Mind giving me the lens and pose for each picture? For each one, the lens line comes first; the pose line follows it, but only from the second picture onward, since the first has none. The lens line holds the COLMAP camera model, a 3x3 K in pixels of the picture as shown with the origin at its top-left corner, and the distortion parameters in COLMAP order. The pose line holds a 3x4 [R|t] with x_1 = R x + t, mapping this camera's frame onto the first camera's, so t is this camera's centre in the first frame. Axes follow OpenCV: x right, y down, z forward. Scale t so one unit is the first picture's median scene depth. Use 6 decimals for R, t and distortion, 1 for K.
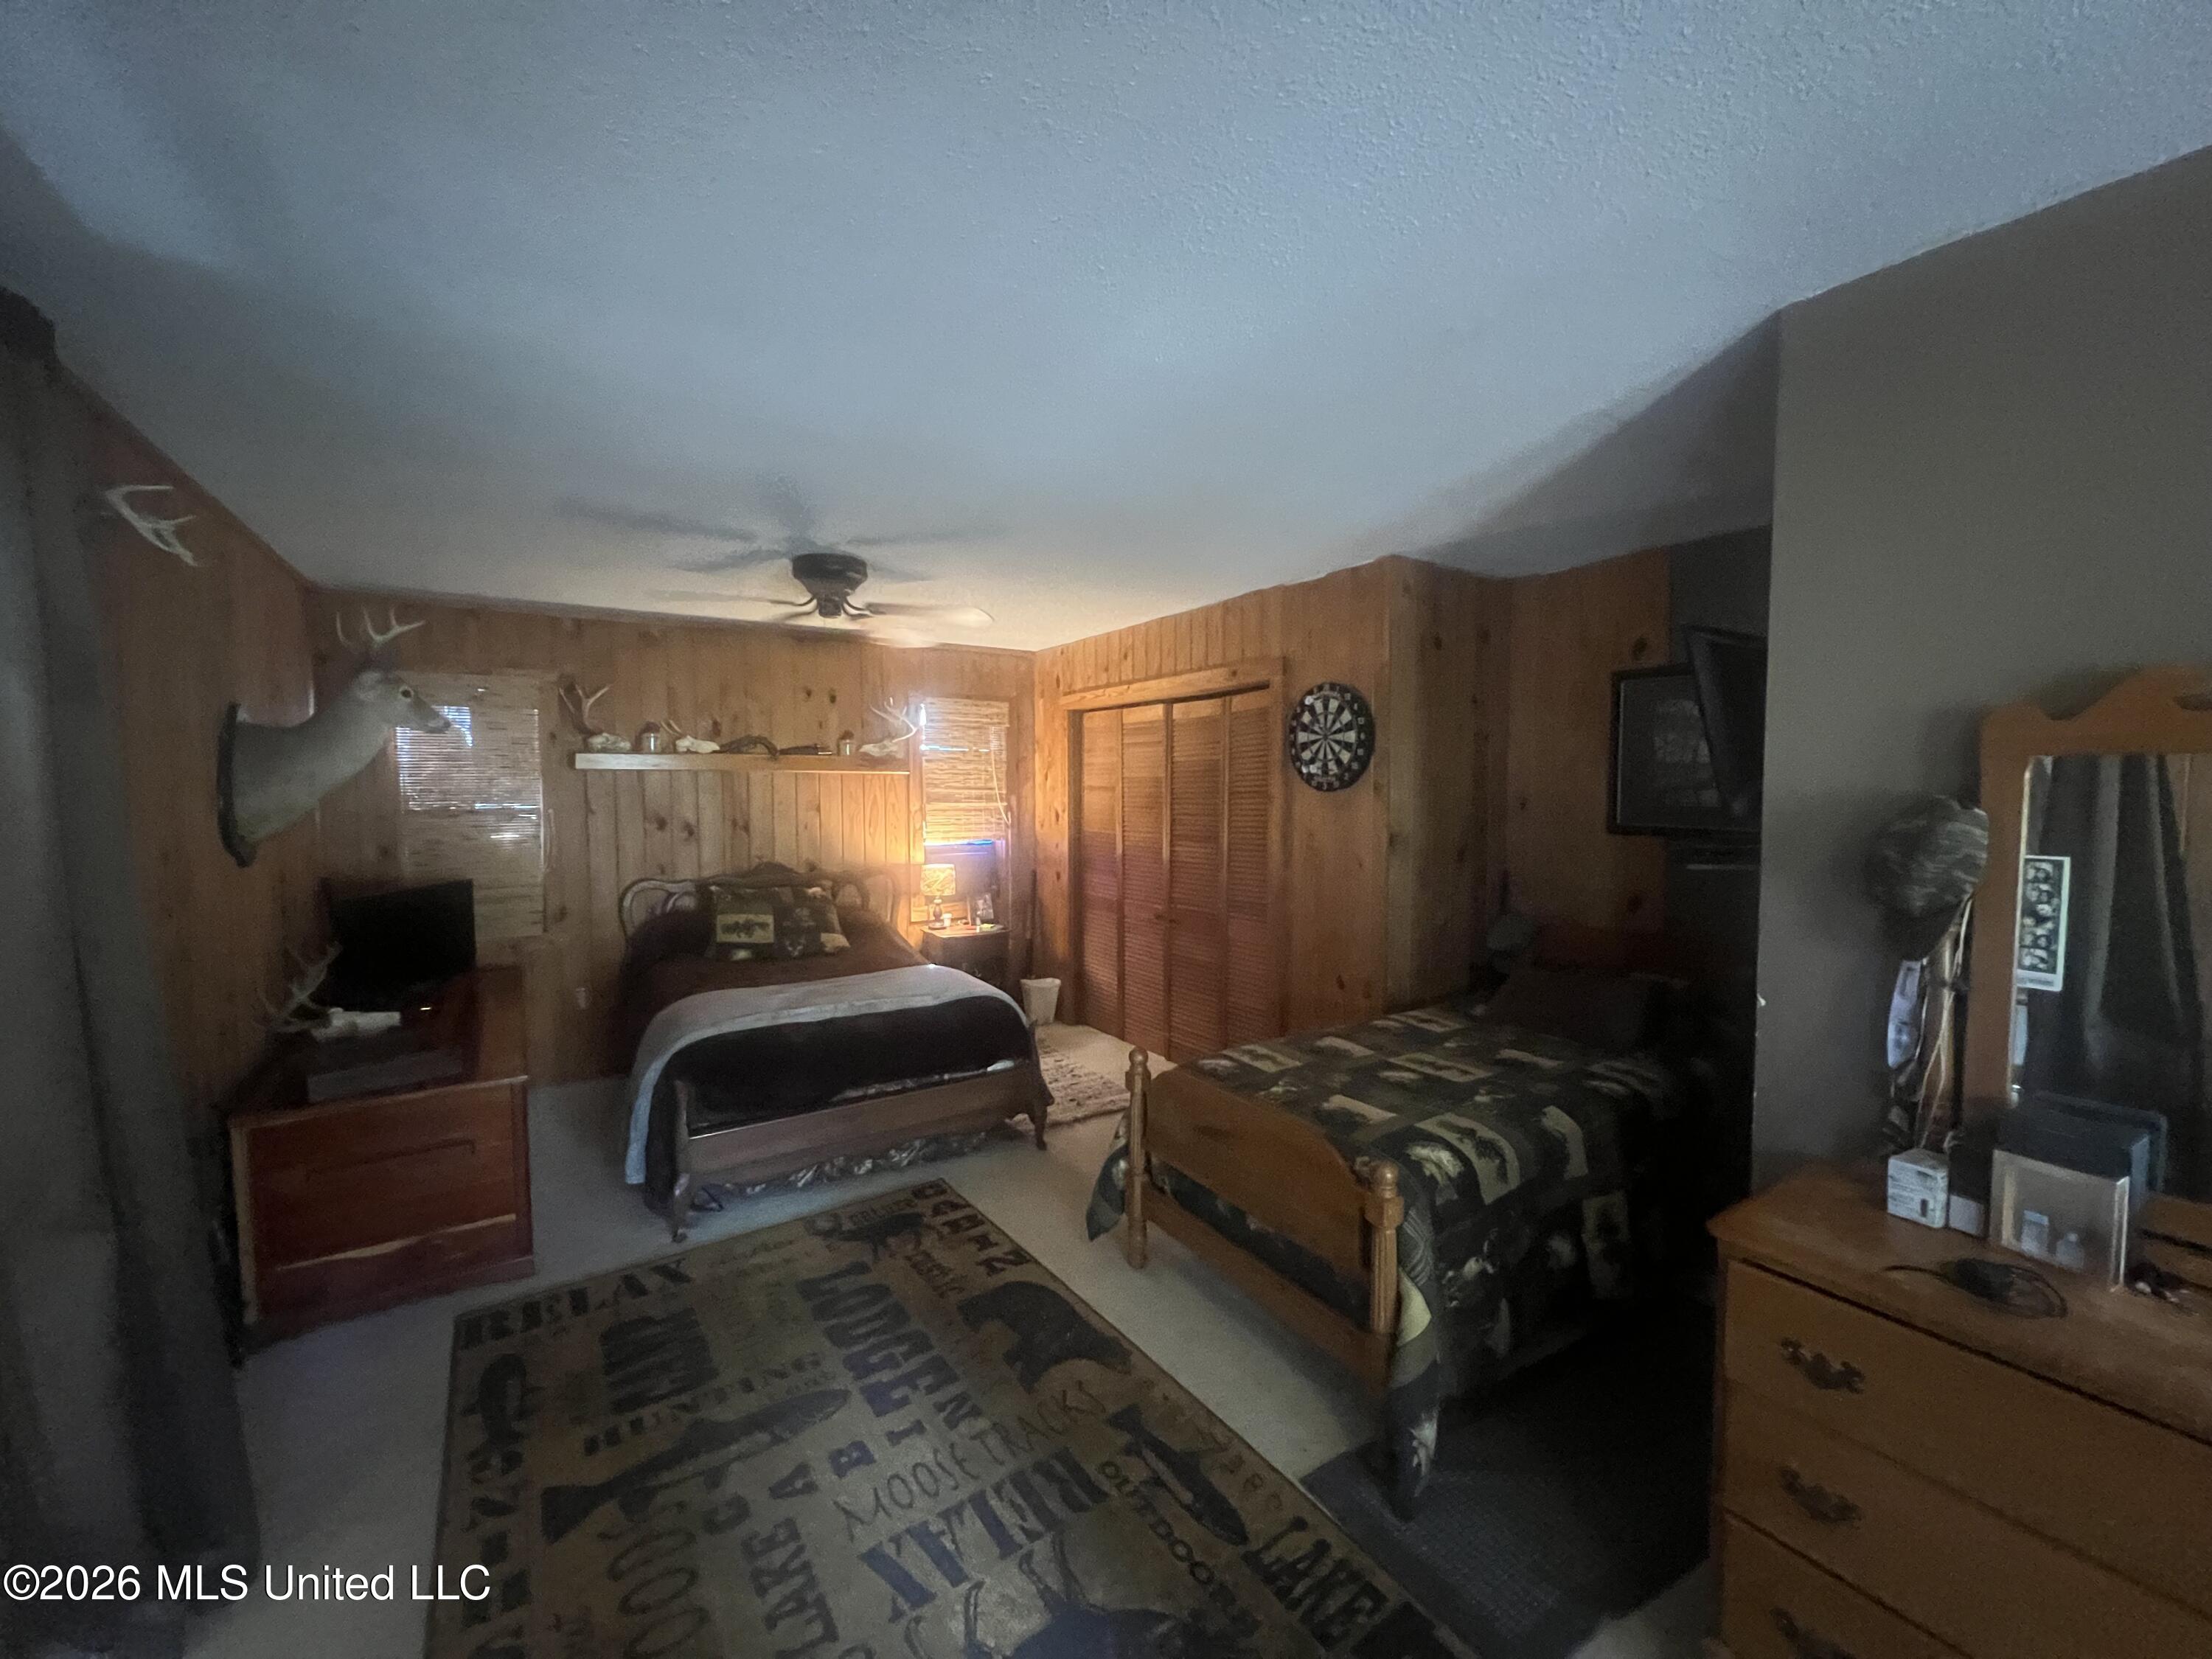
lens RADIAL K [[882.8, 0, 1104.5], [0, 882.8, 835.4], [0, 0, 1]] dist [0.001829, -0.000475]
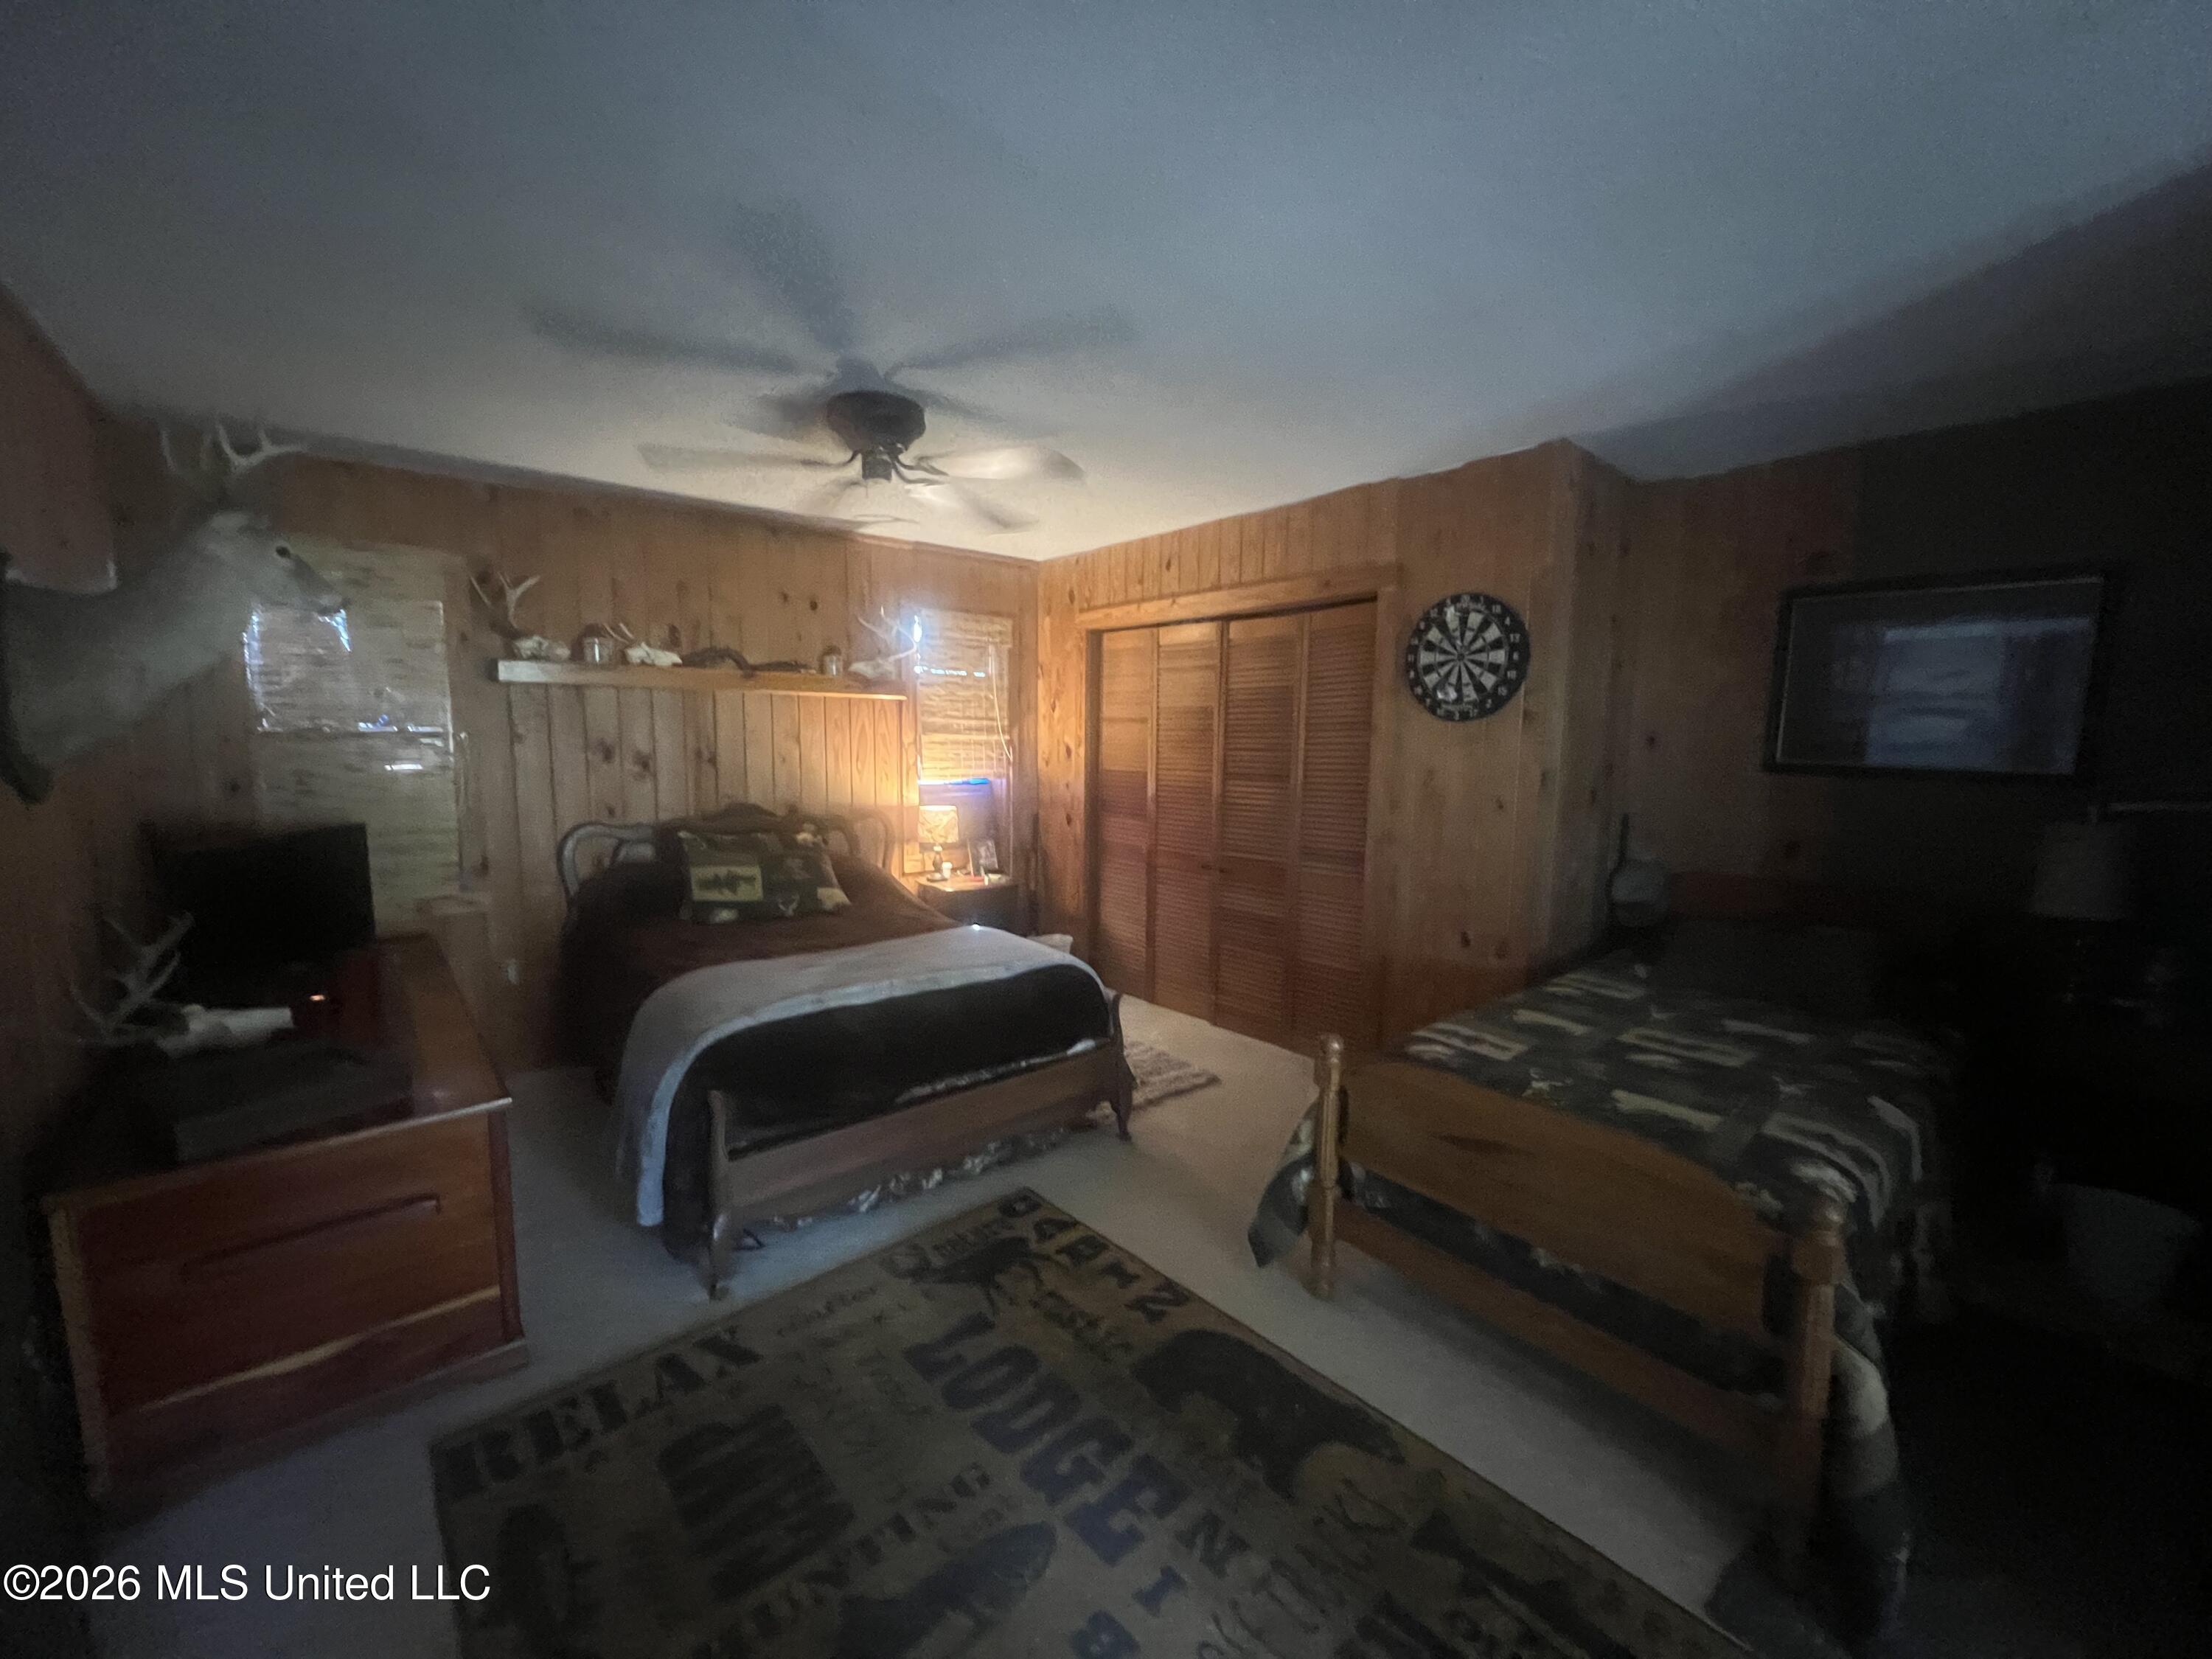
lens RADIAL K [[882.8, 0, 1105.4], [0, 882.8, 833.8], [0, 0, 1]] dist [0.001829, -0.000475]
pose [[0.991664, -0.001190, 0.128843, -0.225471], [-0.006671, 0.998142, 0.060560, 0.011018], [-0.128676, -0.060914, 0.989814, 0.206358]]
